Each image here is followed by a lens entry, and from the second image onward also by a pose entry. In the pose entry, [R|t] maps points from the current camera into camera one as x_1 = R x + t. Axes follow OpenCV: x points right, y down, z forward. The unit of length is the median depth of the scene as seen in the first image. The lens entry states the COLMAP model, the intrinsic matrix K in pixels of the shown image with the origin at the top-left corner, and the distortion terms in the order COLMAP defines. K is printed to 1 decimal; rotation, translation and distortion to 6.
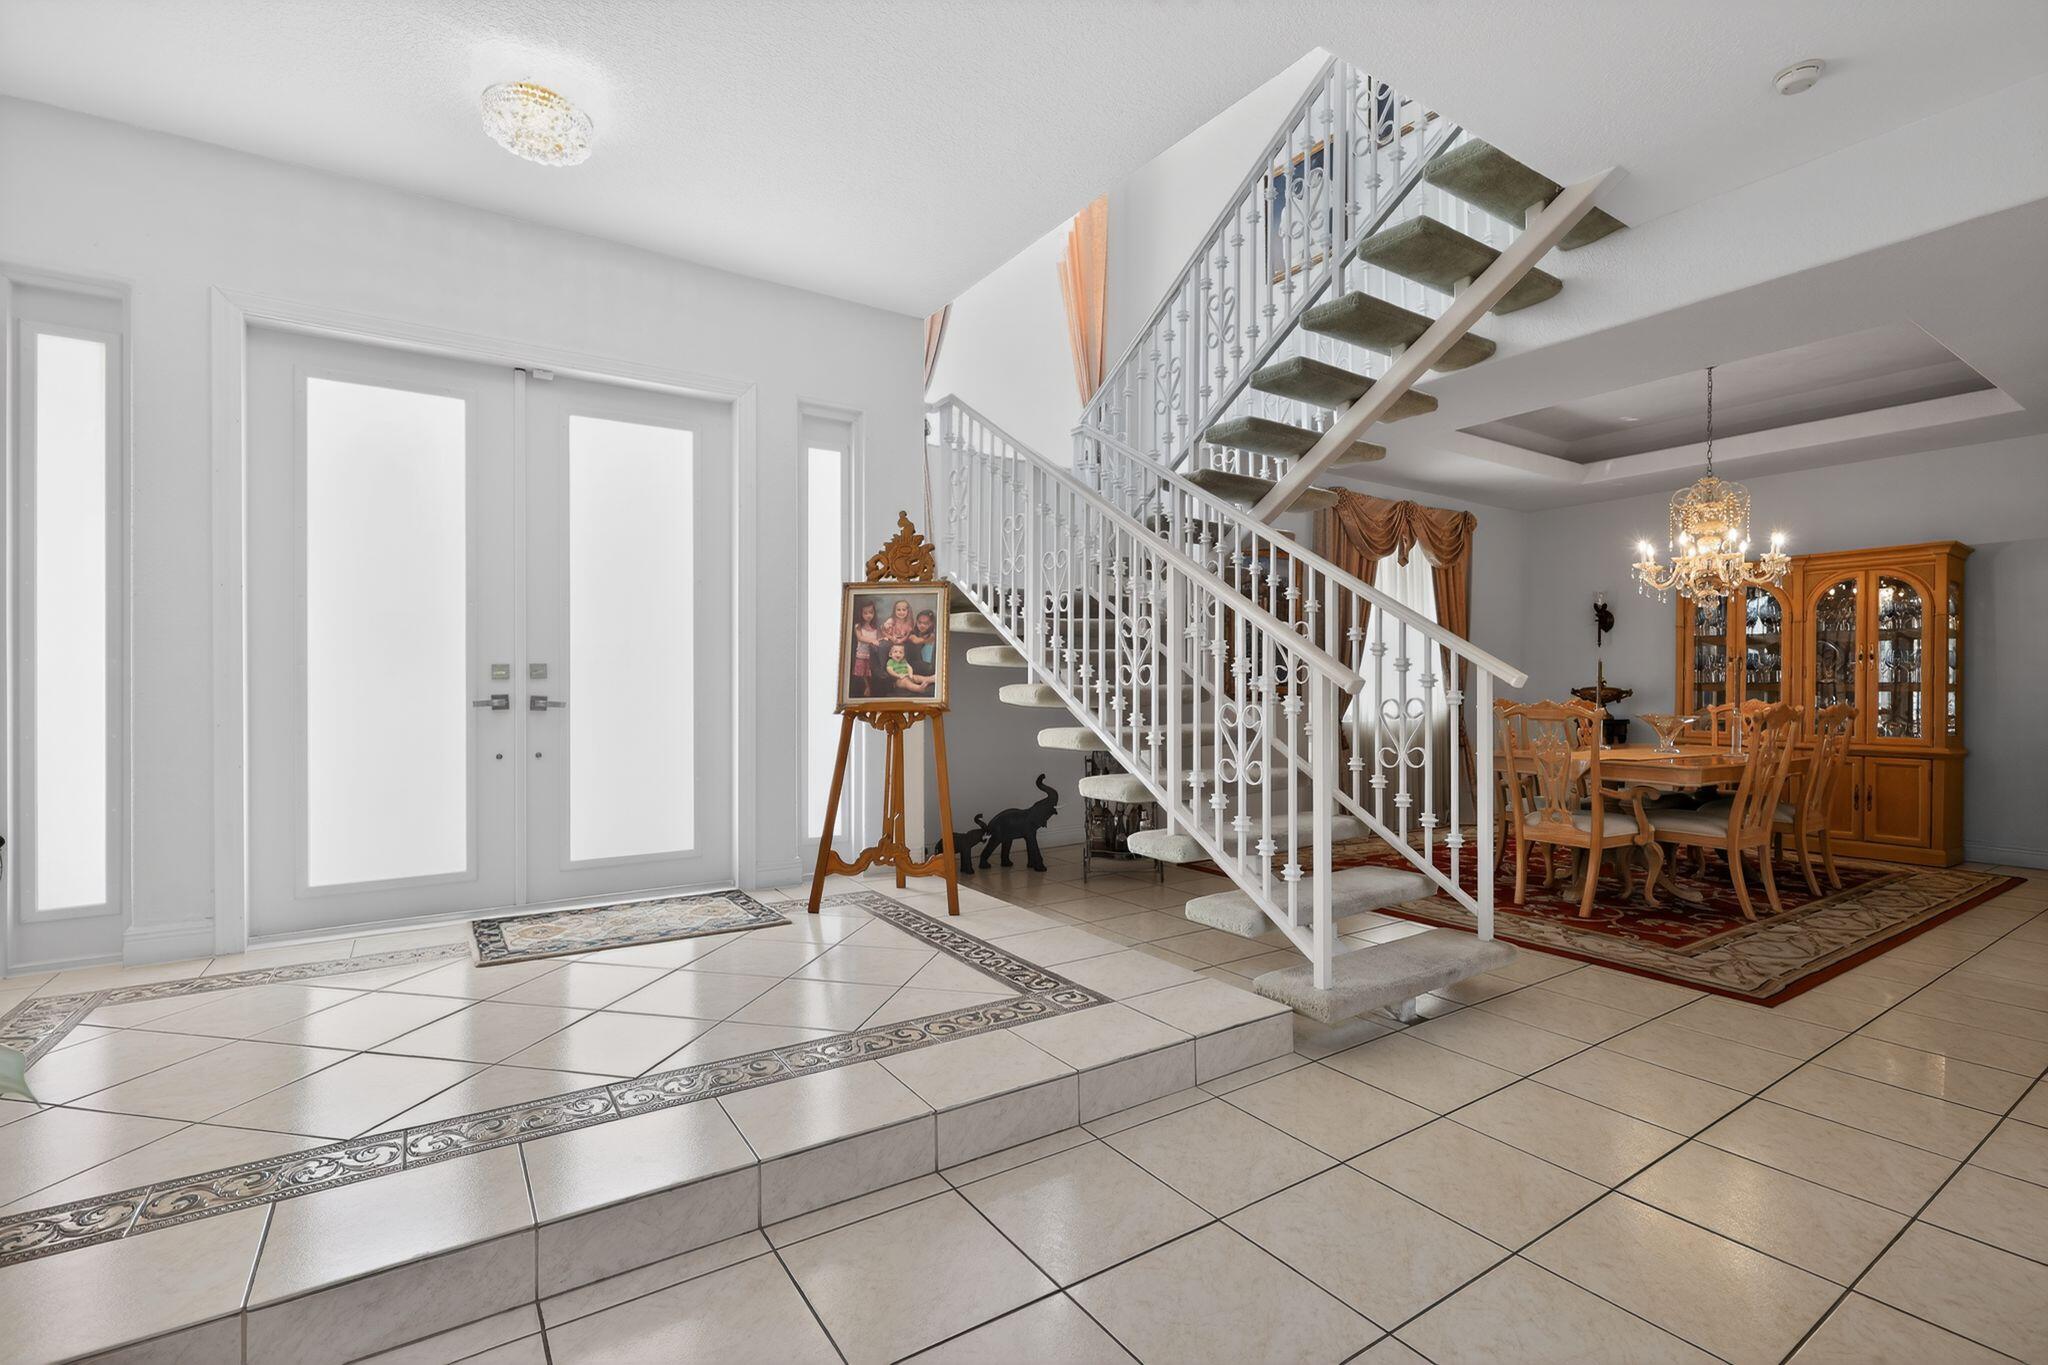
lens RADIAL K [[916.3, 0, 1021.9], [0, 916.3, 684.7], [0, 0, 1]] dist [0.000870, 0.000078]
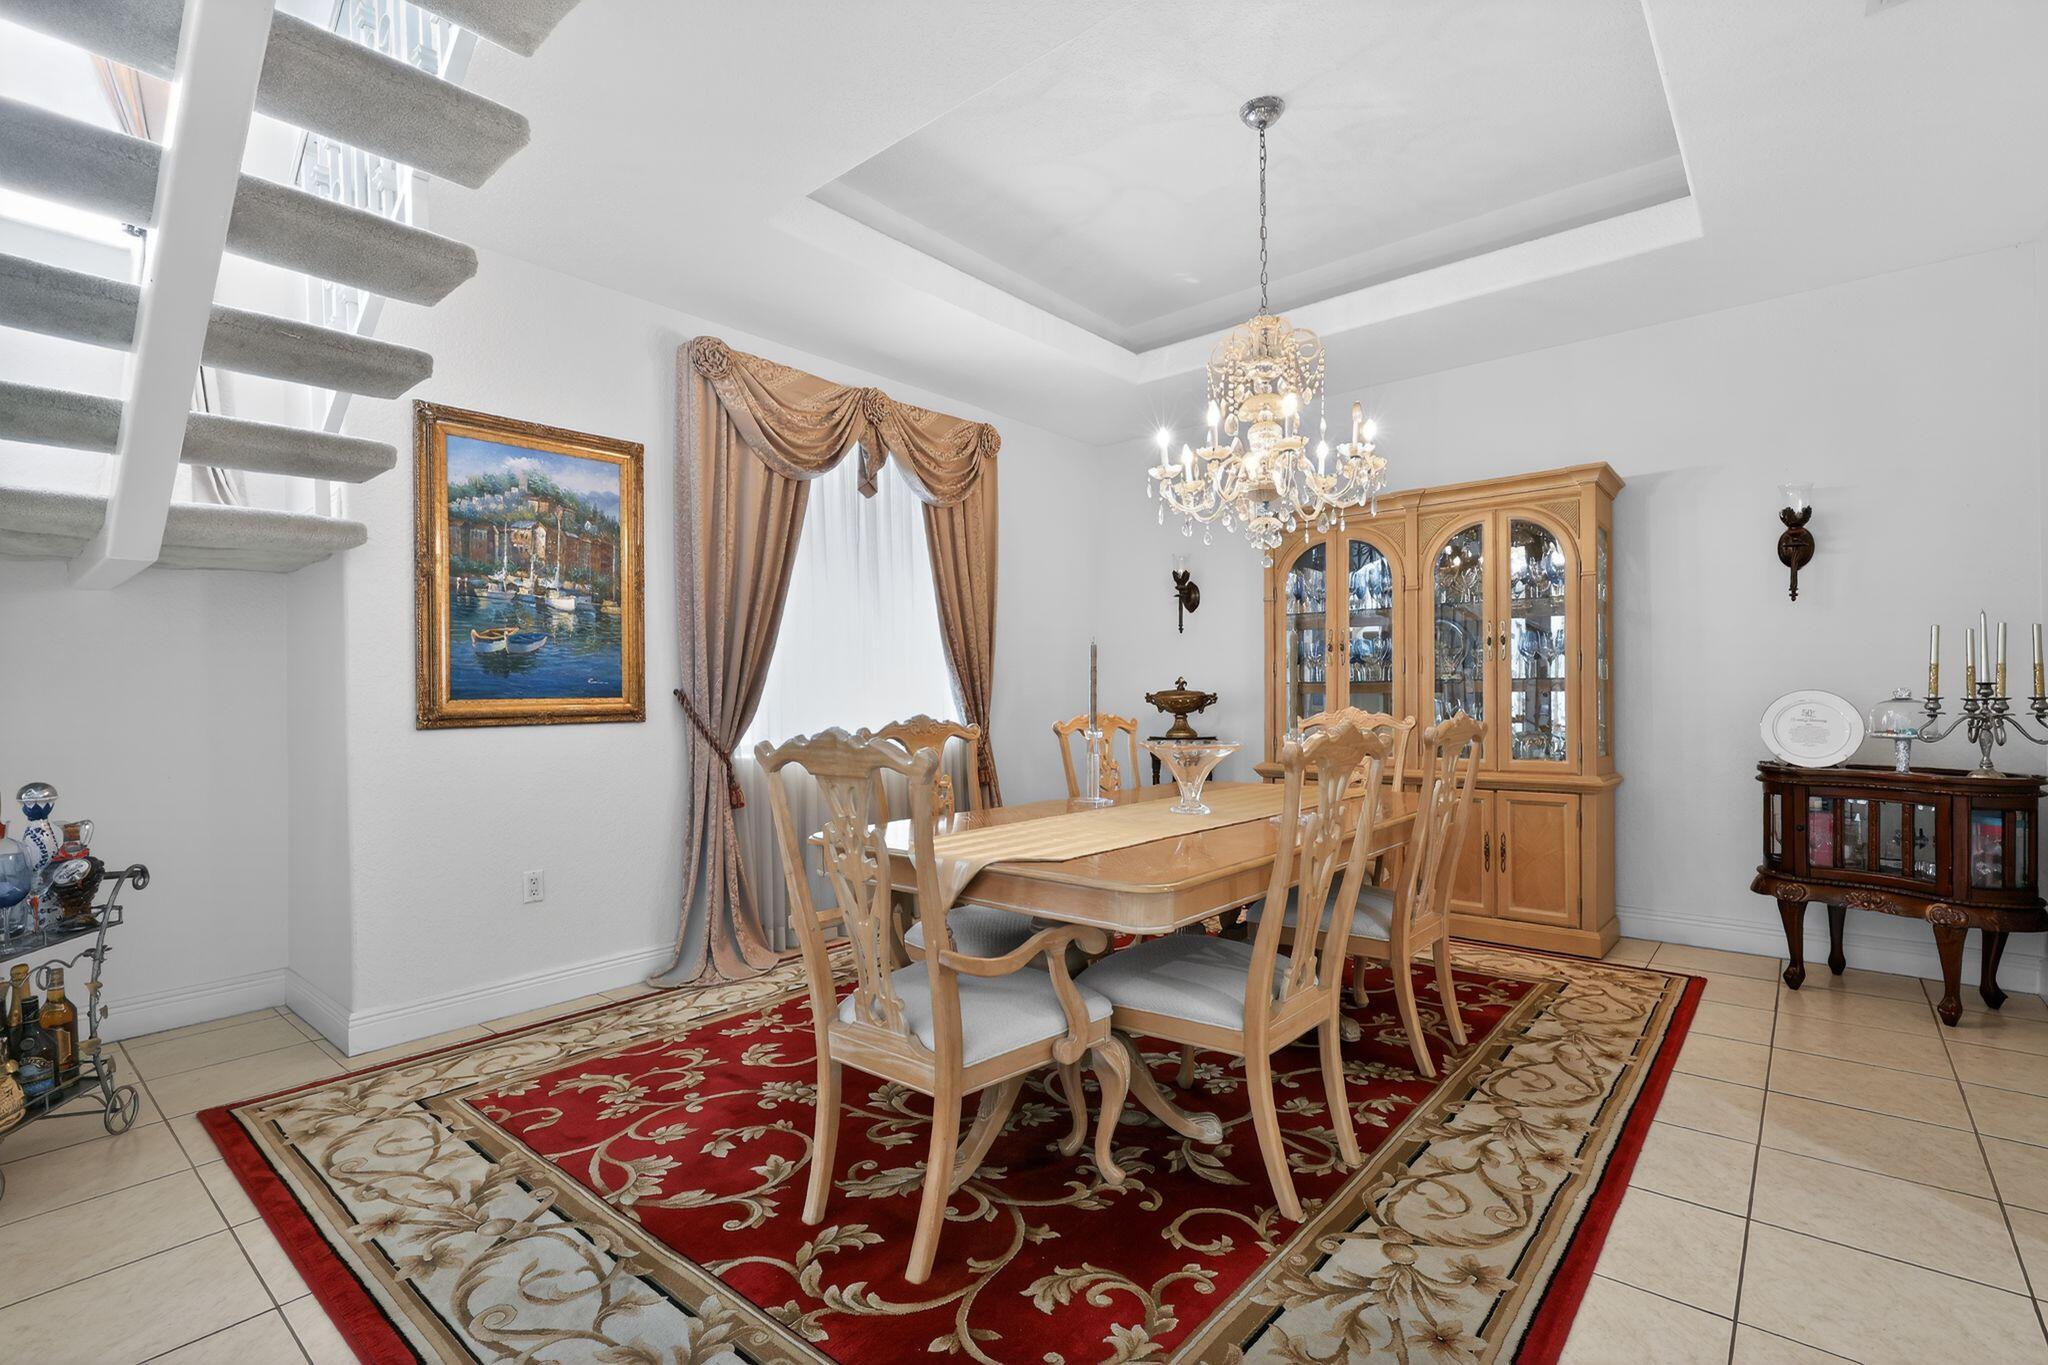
lens RADIAL K [[916.3, 0, 1026.8], [0, 916.3, 693.6], [0, 0, 1]] dist [0.000870, 0.000078]
pose [[0.963354, -0.015037, 0.267811, 0.396656], [0.015034, 0.999885, 0.002062, 0.001773], [-0.267812, 0.002040, 0.963469, 0.431966]]
